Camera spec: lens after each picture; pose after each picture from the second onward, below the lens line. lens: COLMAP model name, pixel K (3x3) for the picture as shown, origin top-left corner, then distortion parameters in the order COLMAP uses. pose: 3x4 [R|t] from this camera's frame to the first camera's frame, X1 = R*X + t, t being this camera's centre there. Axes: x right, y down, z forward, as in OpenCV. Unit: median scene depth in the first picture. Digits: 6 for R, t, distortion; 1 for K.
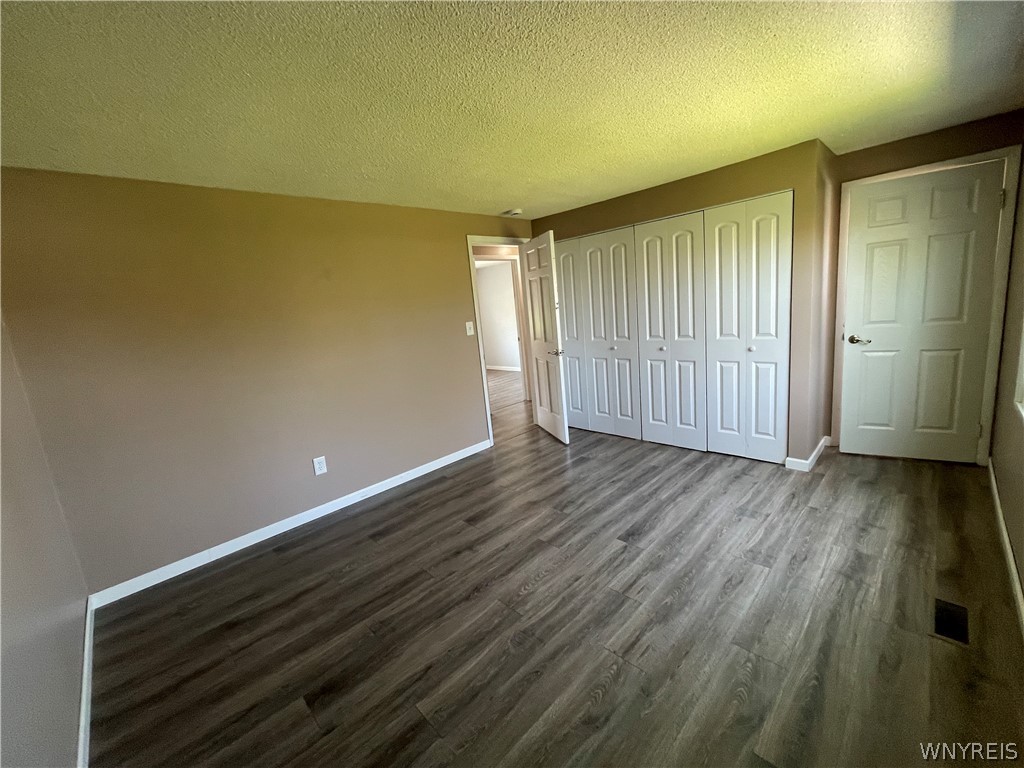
lens RADIAL K [[413.0, 0, 511.2], [0, 413.0, 380.0], [0, 0, 1]] dist [-0.009563, 0.000064]
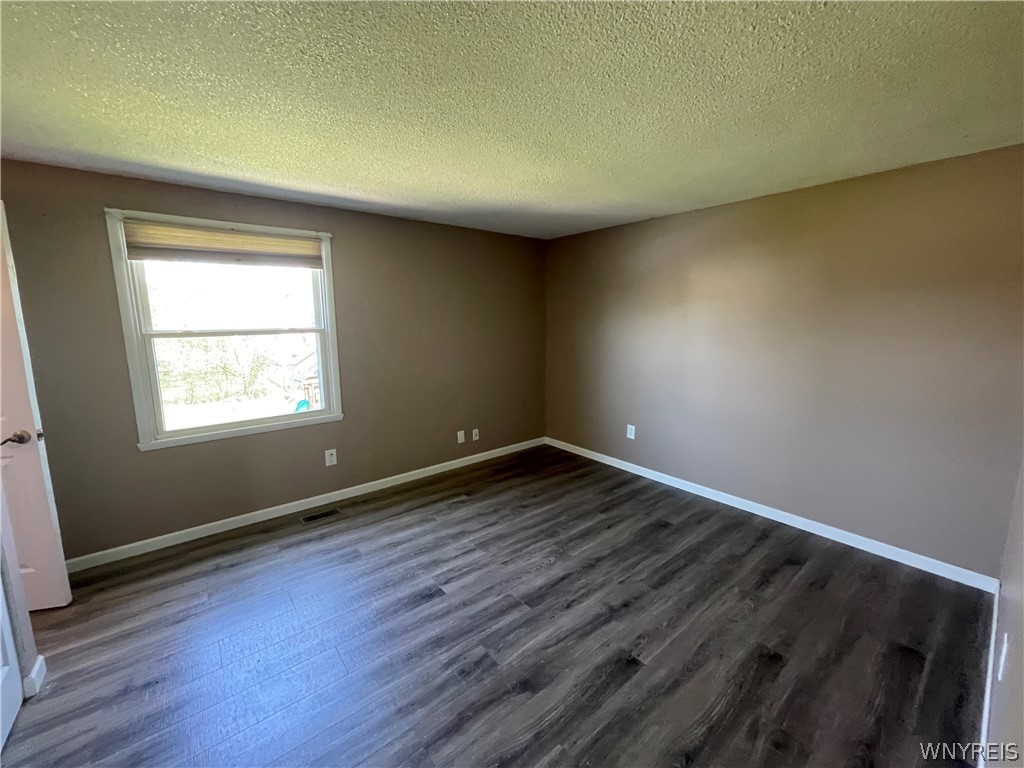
lens RADIAL K [[413.0, 0, 510.7], [0, 413.0, 380.9], [0, 0, 1]] dist [-0.009563, 0.000064]
pose [[-0.990683, 0.083454, 0.107626, -0.024630], [0.114057, 0.940257, 0.320793, -0.370029], [-0.074424, 0.330079, -0.941015, 1.874781]]
